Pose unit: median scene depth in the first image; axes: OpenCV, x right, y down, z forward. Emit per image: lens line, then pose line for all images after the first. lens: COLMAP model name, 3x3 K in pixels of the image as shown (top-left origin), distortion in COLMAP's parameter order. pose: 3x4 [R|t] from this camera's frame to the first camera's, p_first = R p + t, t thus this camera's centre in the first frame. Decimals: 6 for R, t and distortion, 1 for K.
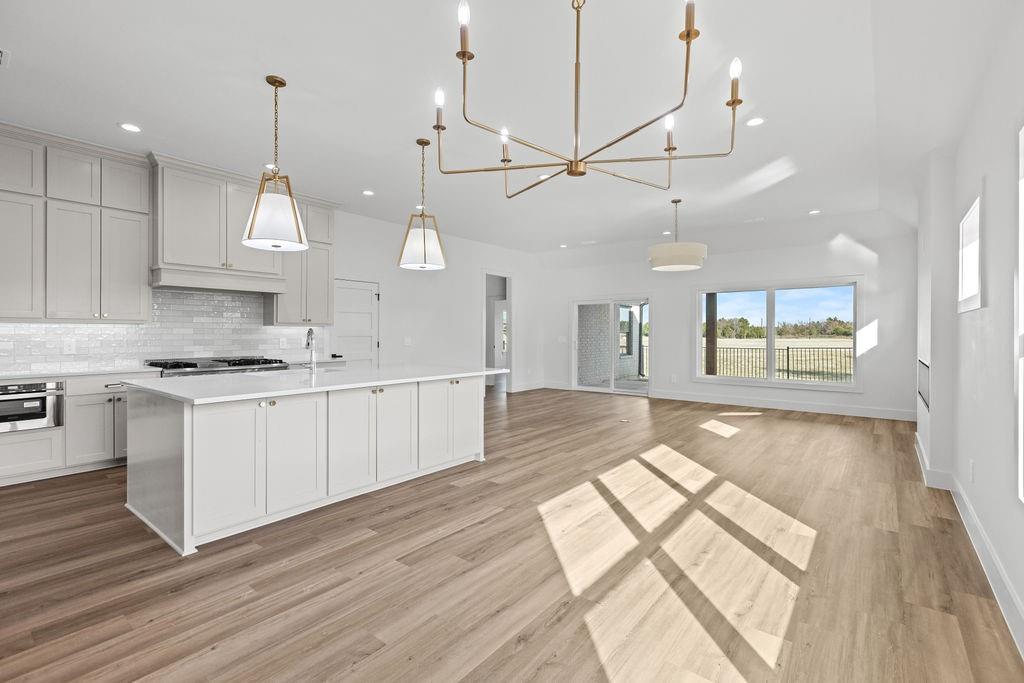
lens RADIAL K [[463.9, 0, 510.5], [0, 463.9, 333.0], [0, 0, 1]] dist [0.001847, 0.000819]
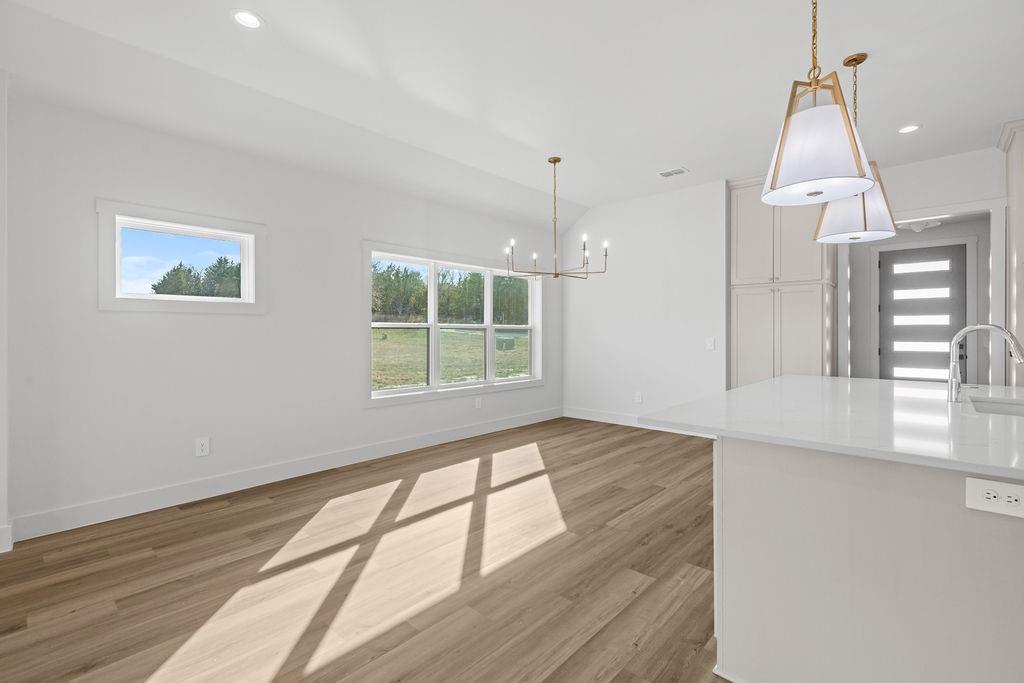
lens RADIAL K [[463.9, 0, 510.5], [0, 463.9, 333.0], [0, 0, 1]] dist [0.001847, 0.000819]
pose [[-0.997963, 0.000156, 0.063790, 0.100744], [-0.000131, 0.999990, -0.004491, 0.007235], [-0.063790, -0.004490, -0.997953, 1.679099]]
